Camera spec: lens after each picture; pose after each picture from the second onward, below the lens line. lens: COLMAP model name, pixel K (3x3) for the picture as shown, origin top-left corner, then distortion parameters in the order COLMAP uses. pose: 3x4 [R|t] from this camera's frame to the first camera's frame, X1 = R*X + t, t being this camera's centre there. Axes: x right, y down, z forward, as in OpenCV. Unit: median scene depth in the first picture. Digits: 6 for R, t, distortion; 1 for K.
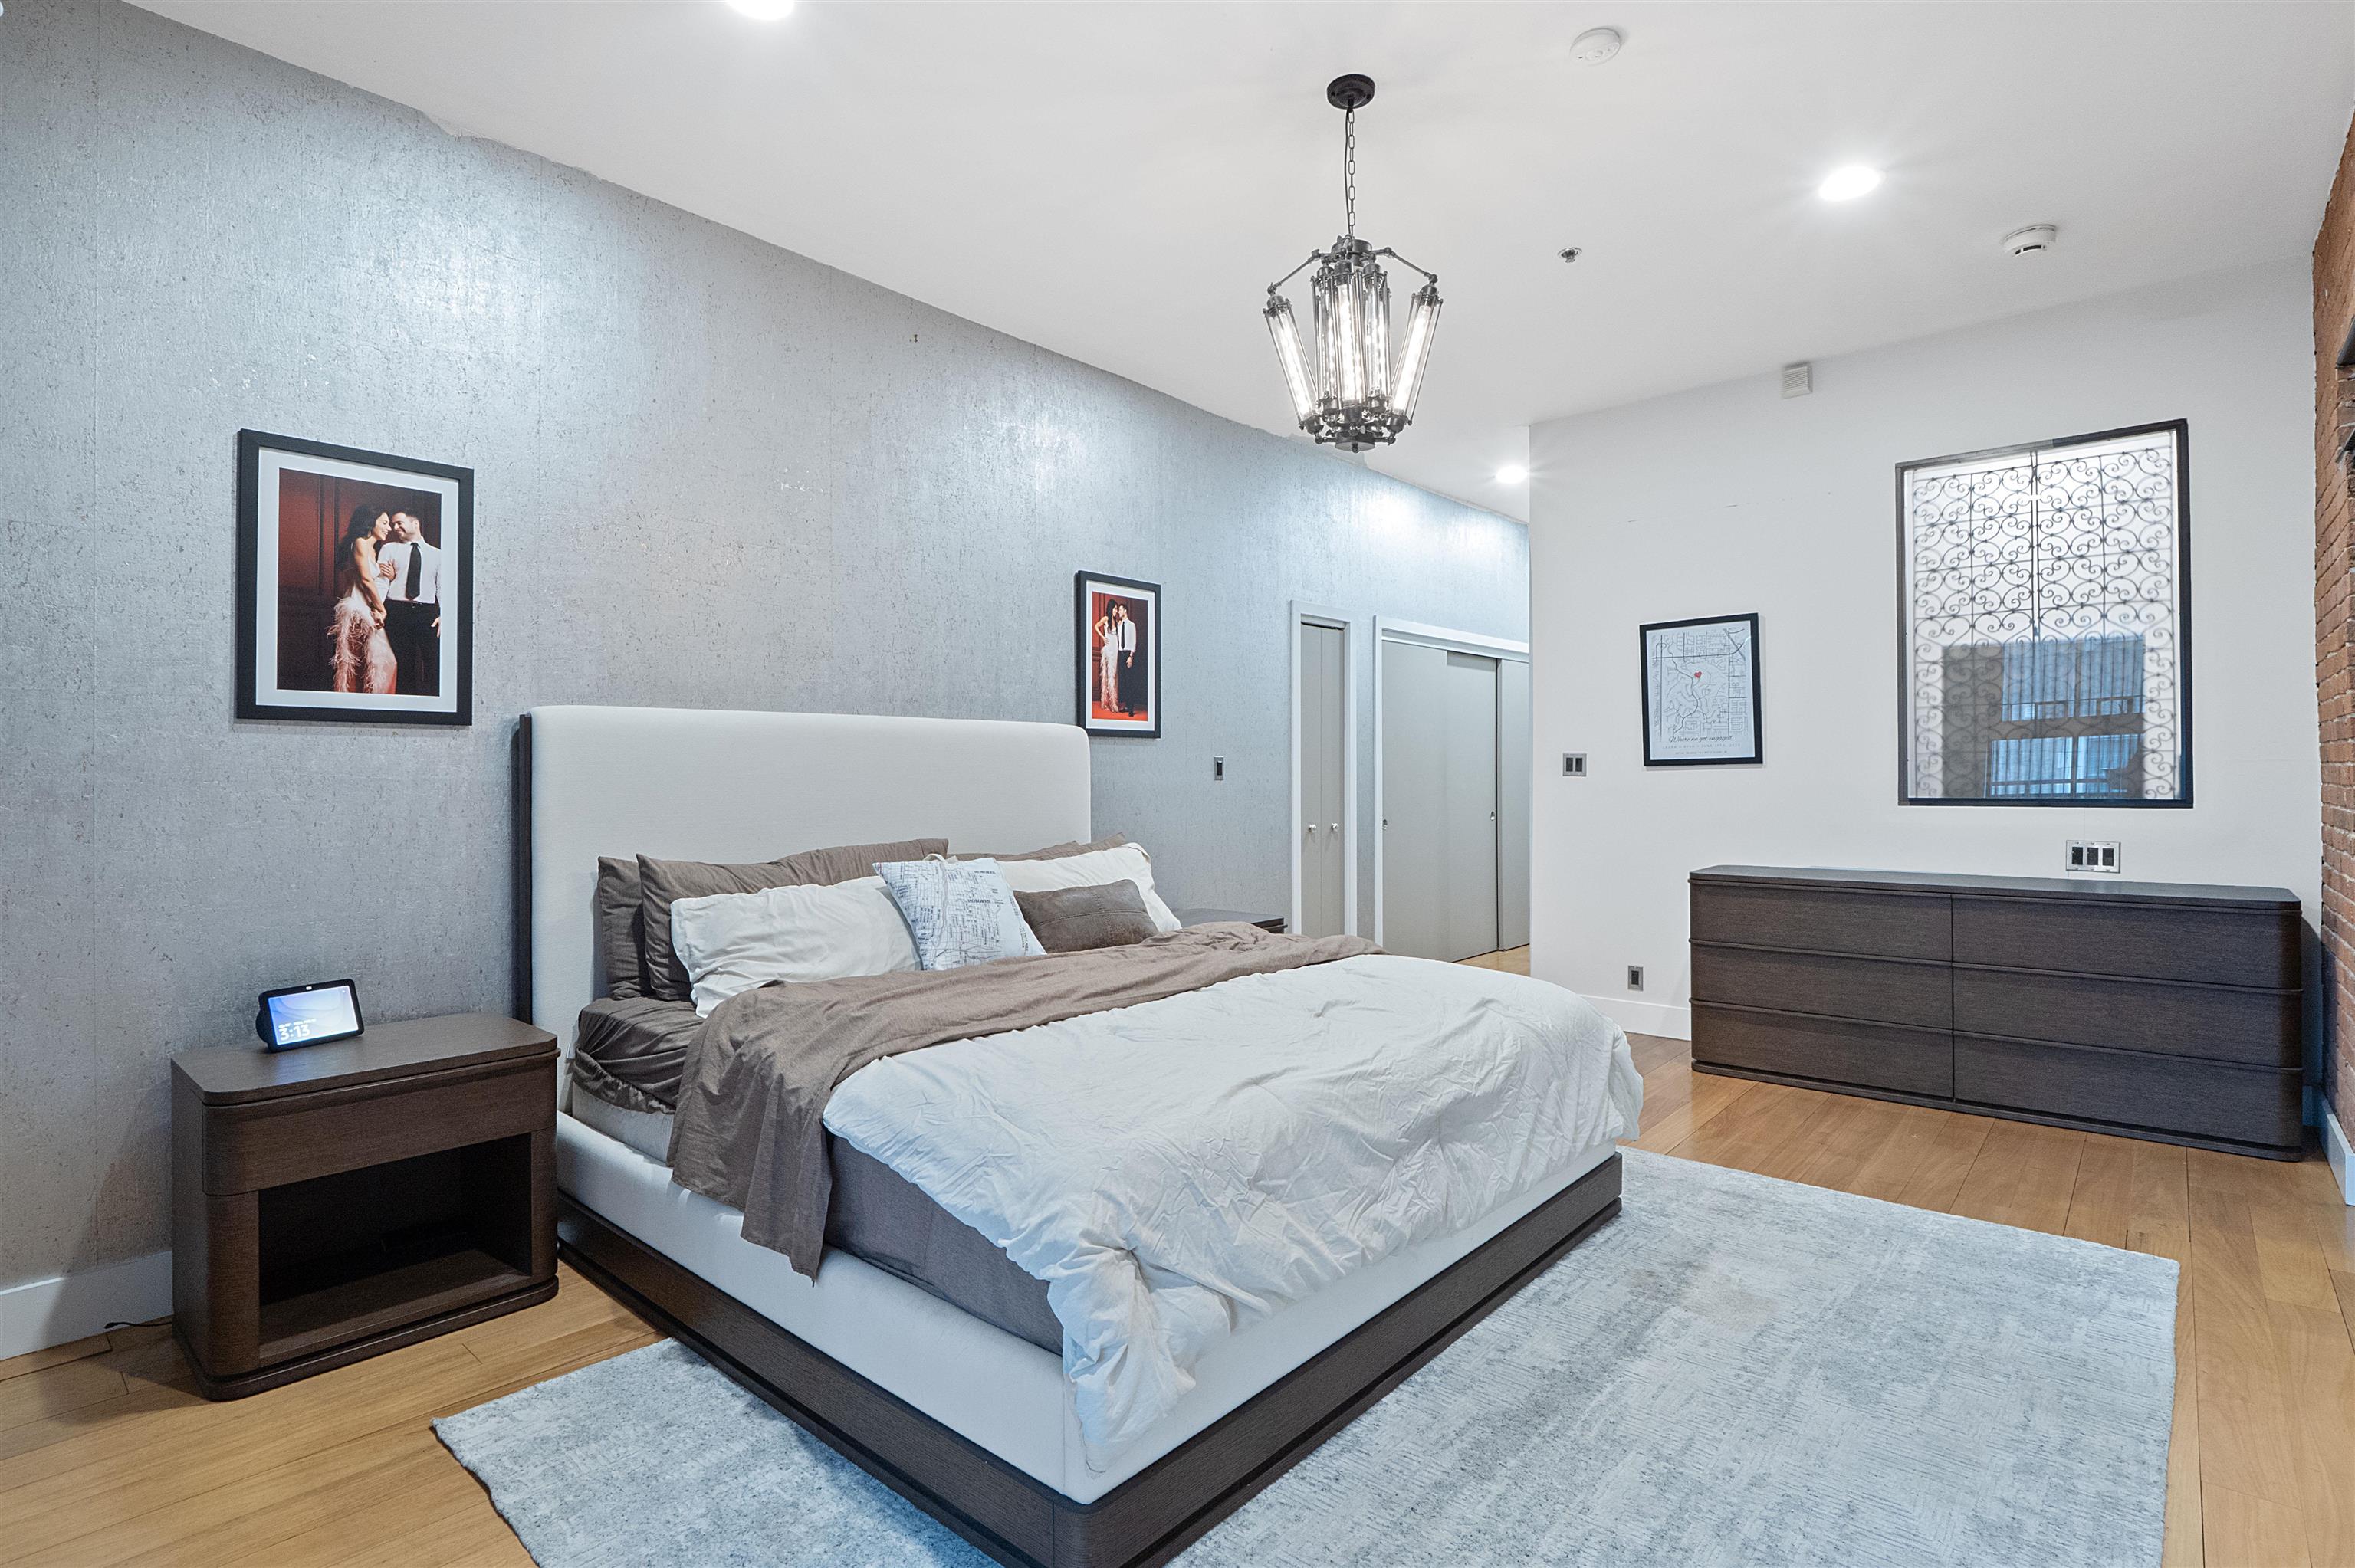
lens RADIAL K [[1140.0, 0, 1175.8], [0, 1140.0, 769.4], [0, 0, 1]] dist [-0.009537, -0.005492]
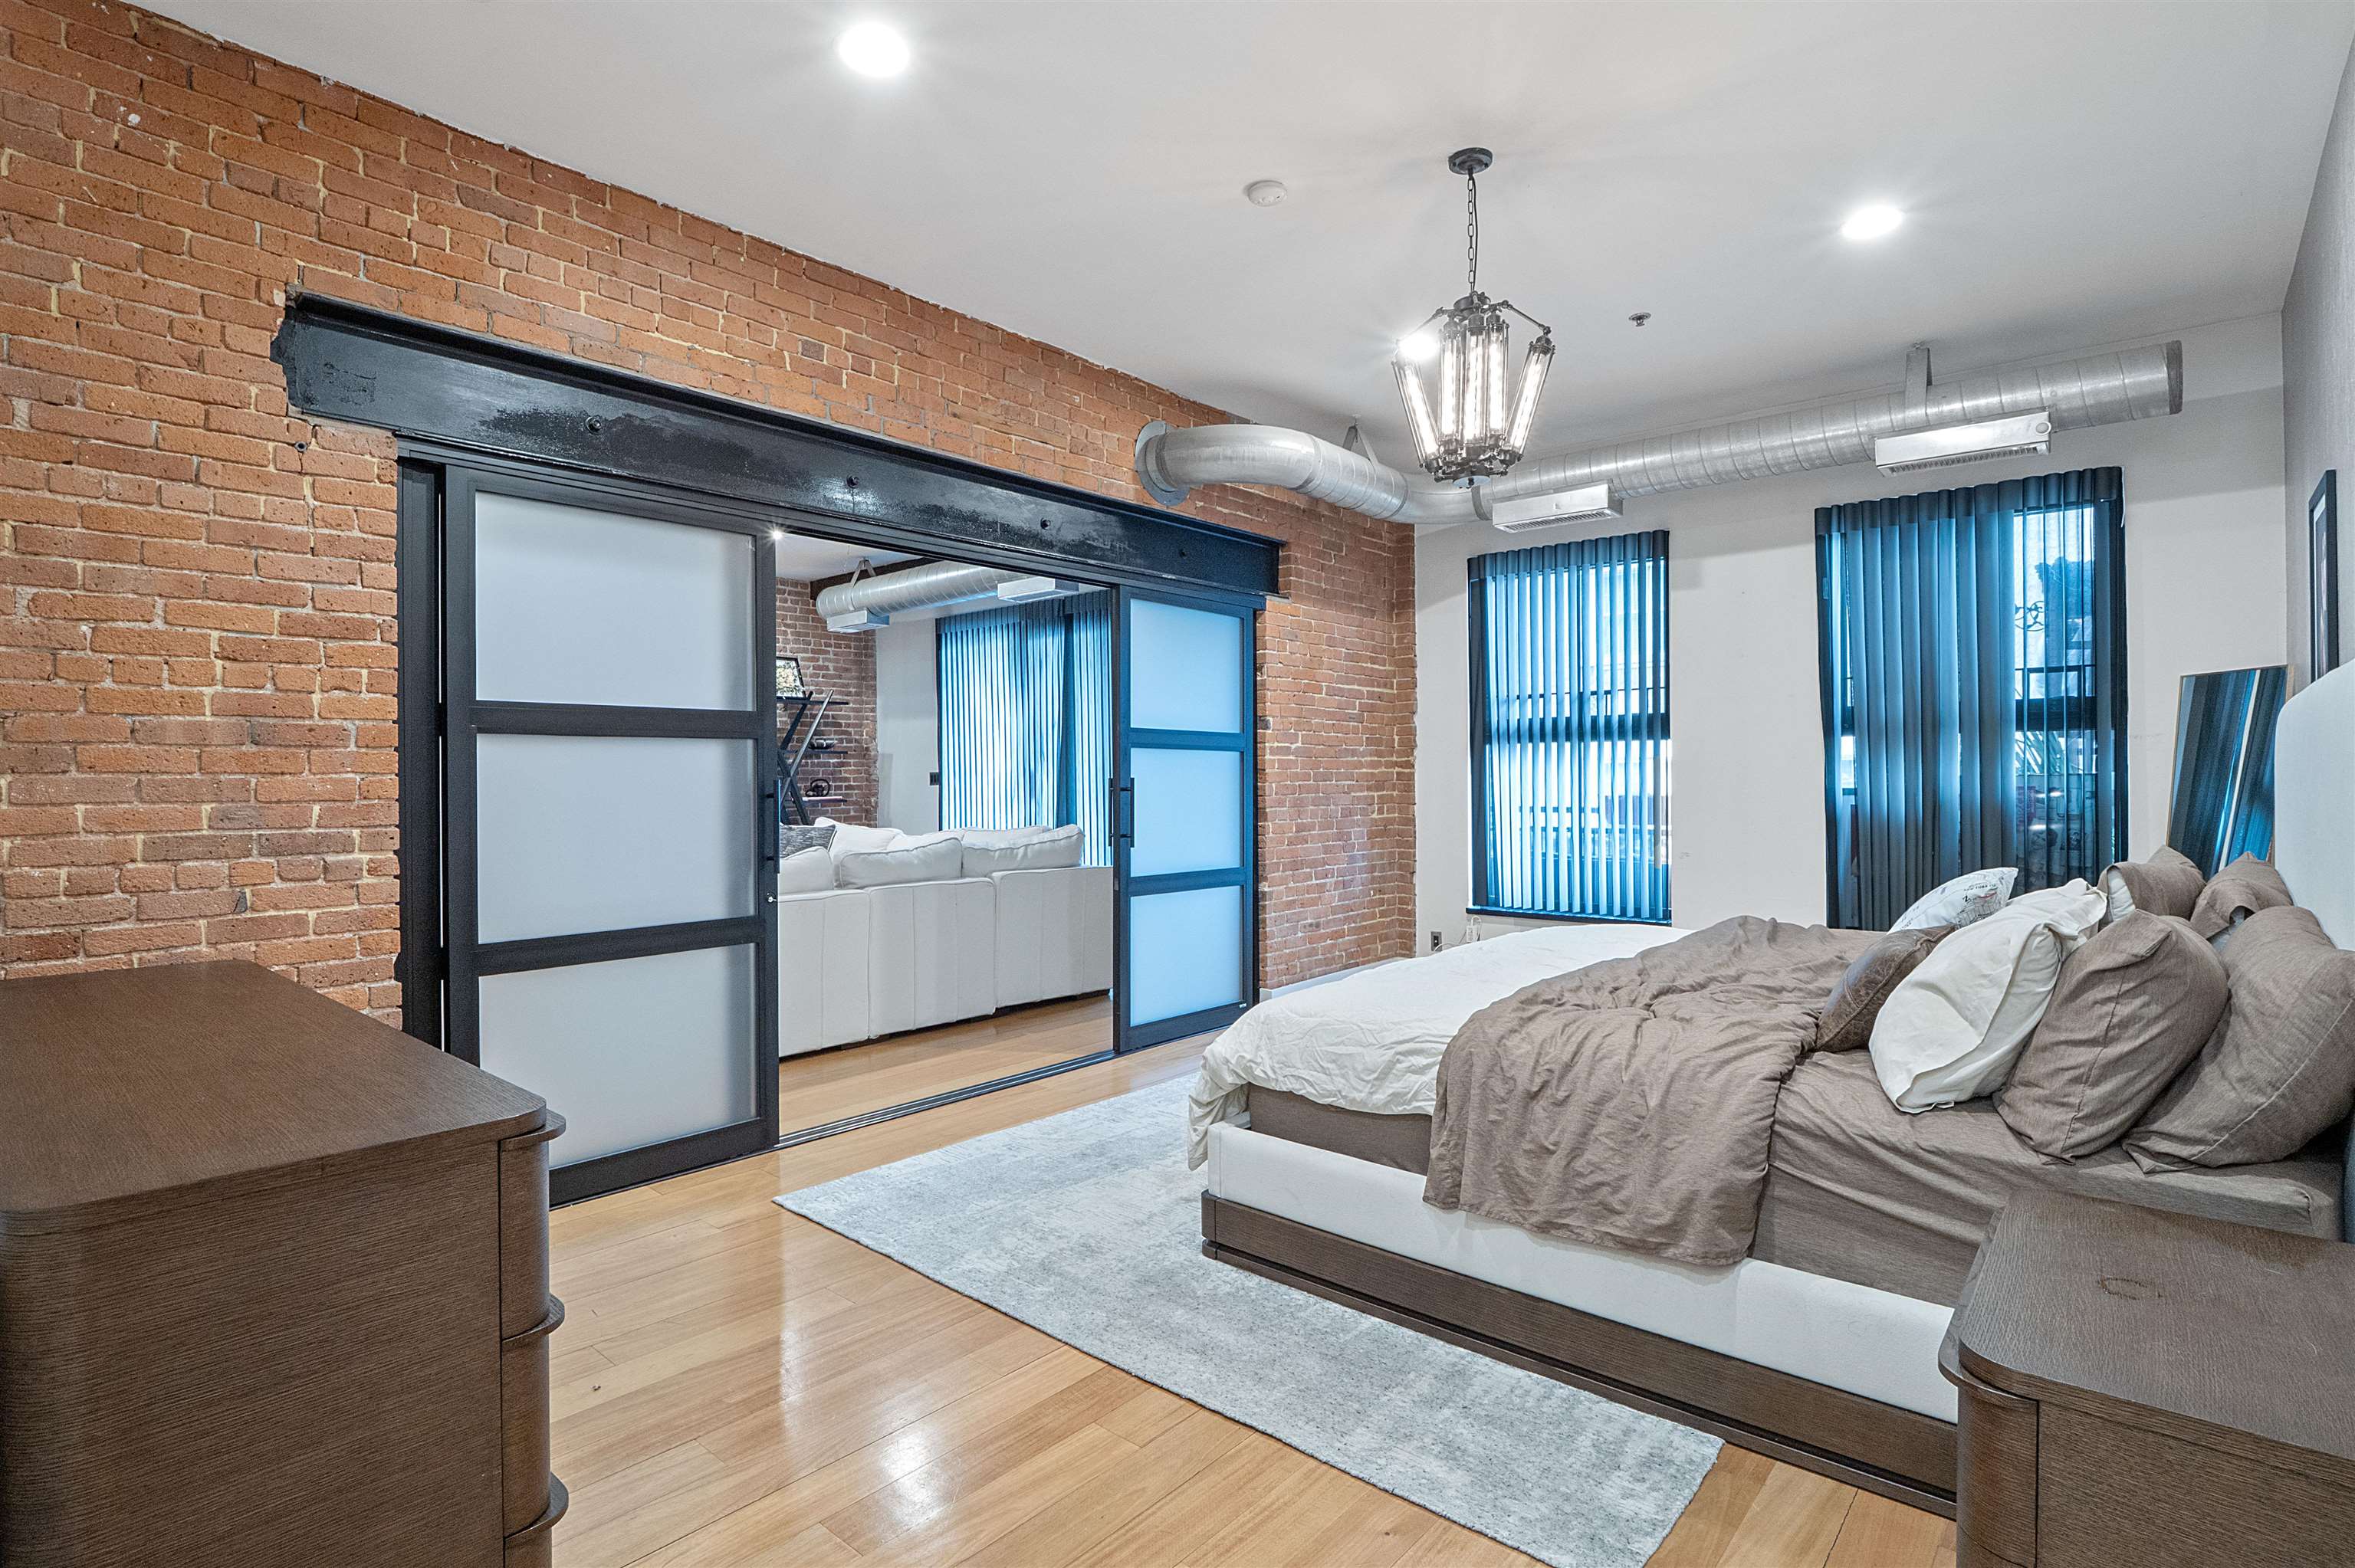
lens RADIAL K [[1134.2, 0, 1176.5], [0, 1134.2, 779.8], [0, 0, 1]] dist [-0.004378, -0.000721]
pose [[-0.999962, 0.008599, -0.001277, 0.442676], [0.008603, 0.999957, -0.003435, 0.009371], [0.001248, -0.003445, -0.999993, 2.078078]]
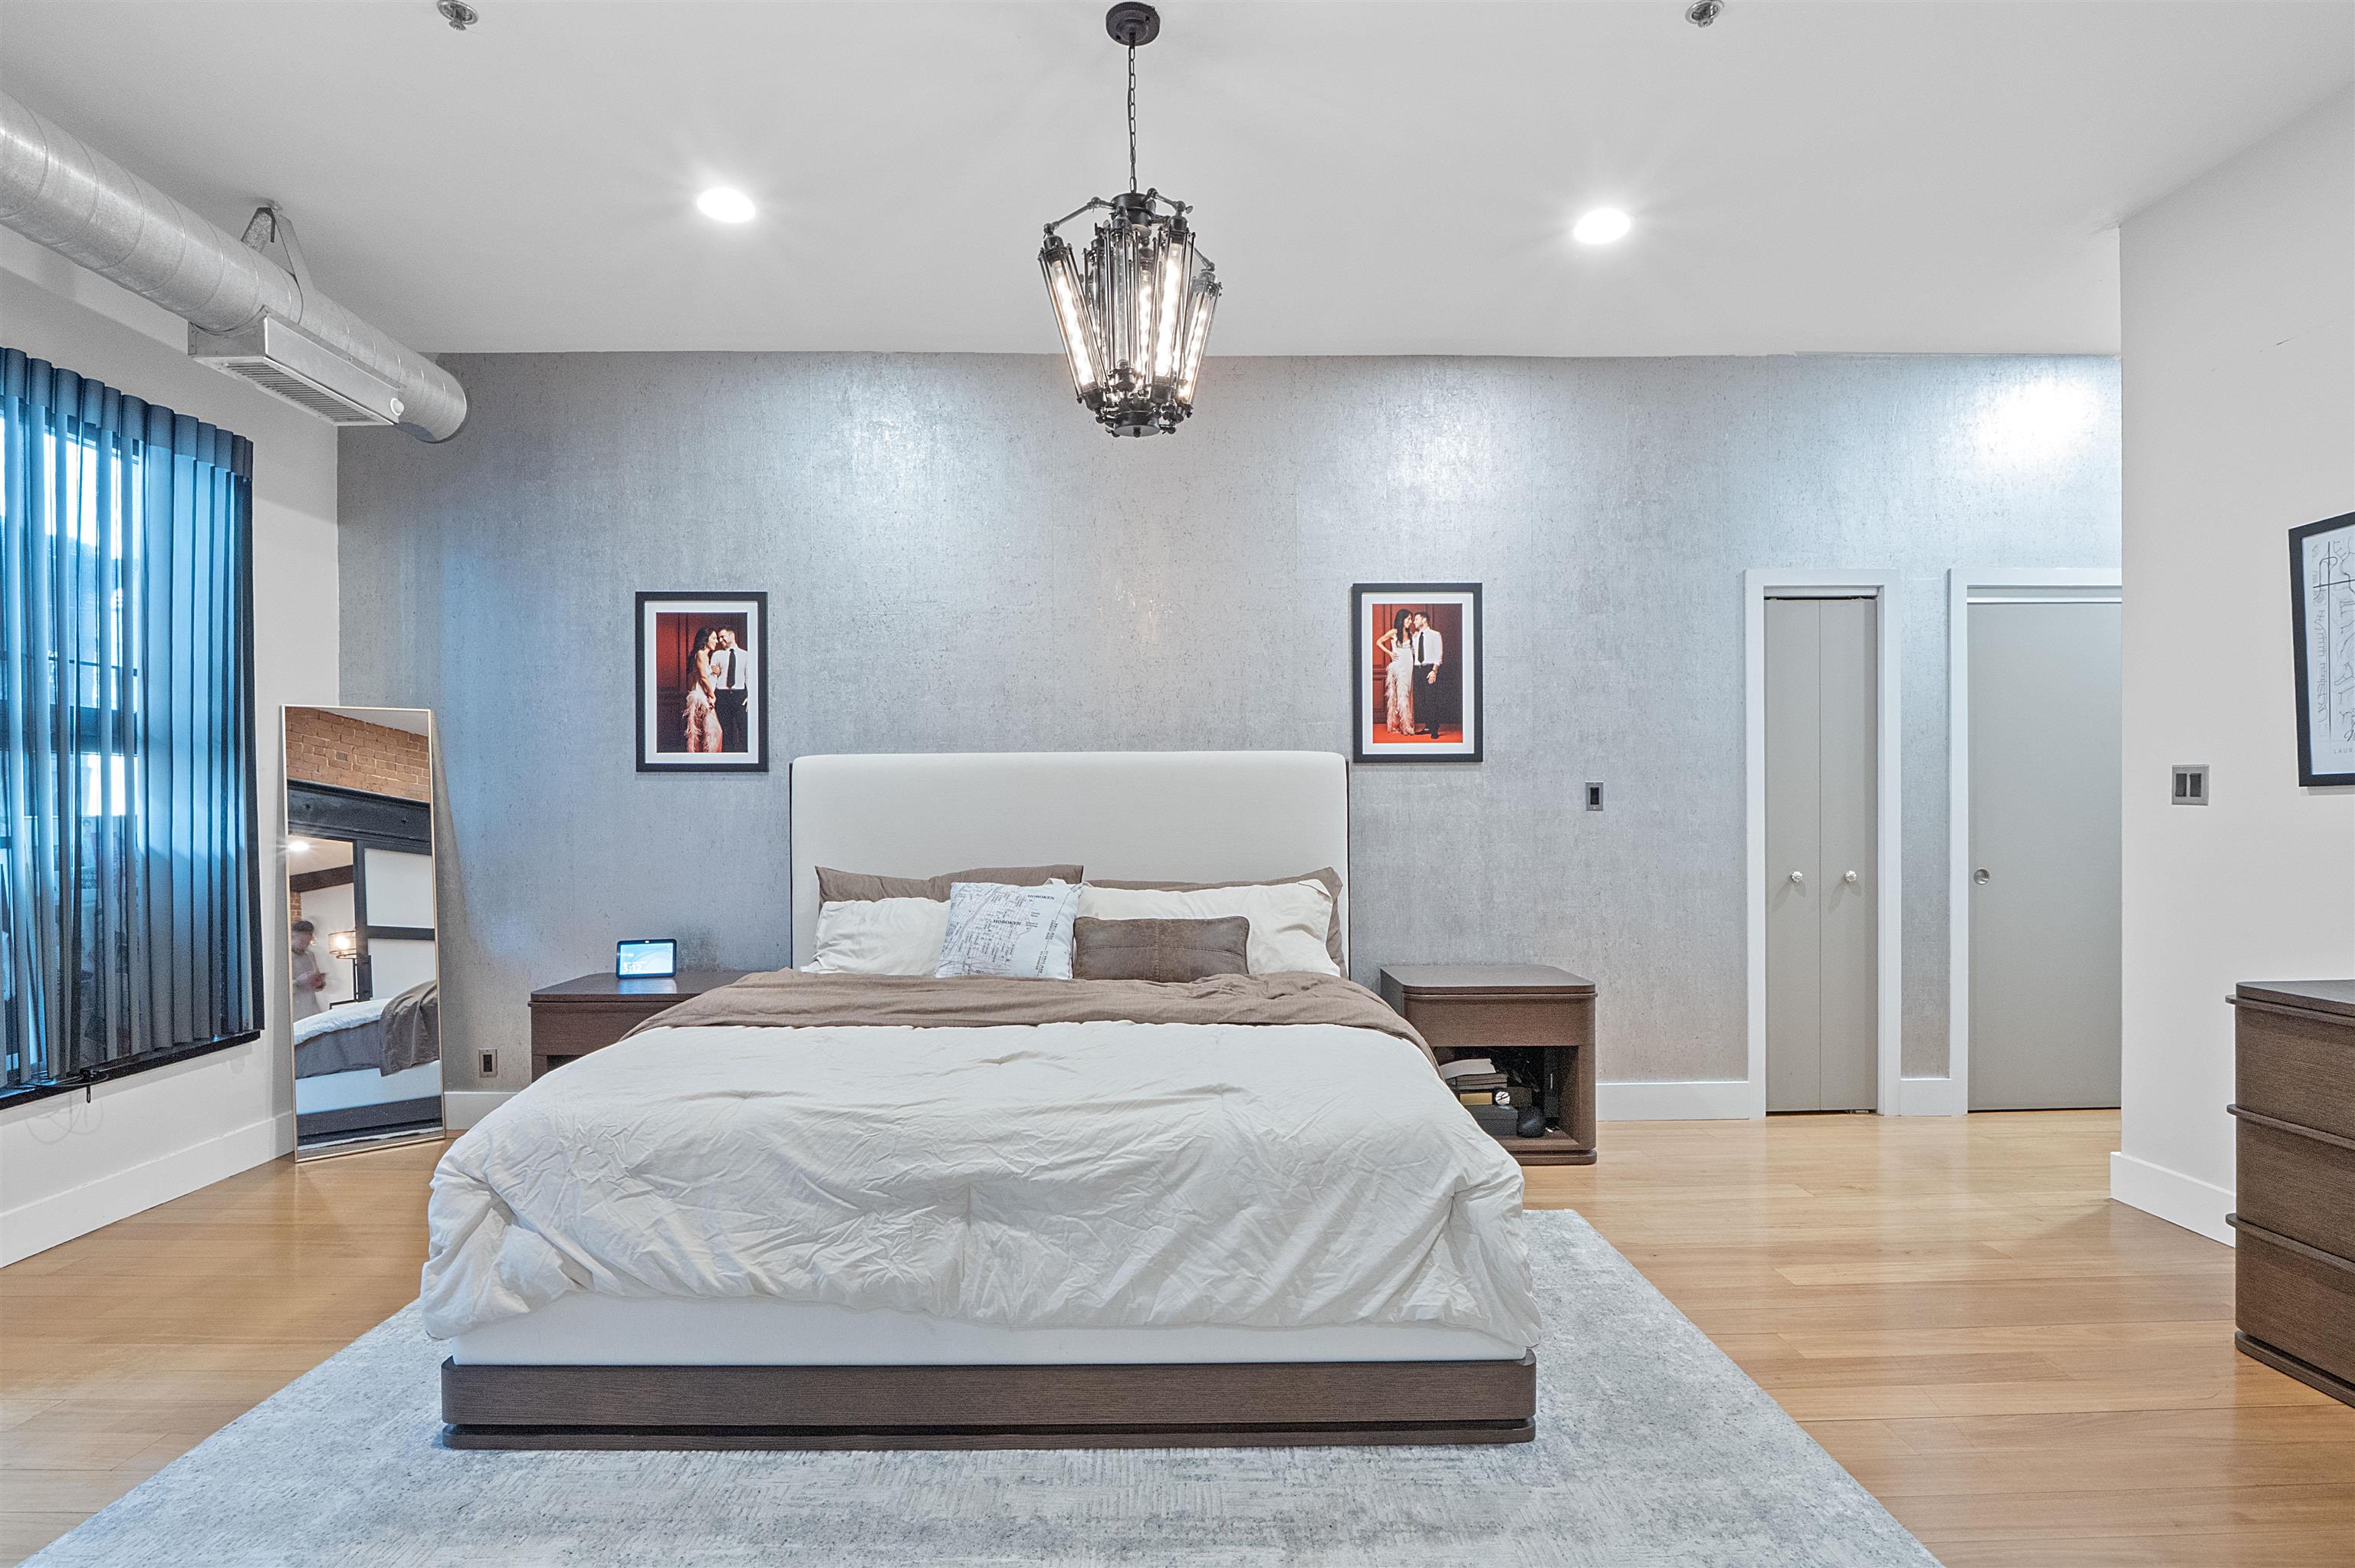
lens RADIAL K [[1160.7, 0, 1171.7], [0, 1160.7, 814.5], [0, 0, 1]] dist [-0.008548, -0.000649]
pose [[0.670461, 0.004484, -0.741931, 0.824015], [0.006679, 0.999905, 0.012079, 0.000372], [0.741915, -0.013053, 0.670367, 0.412106]]
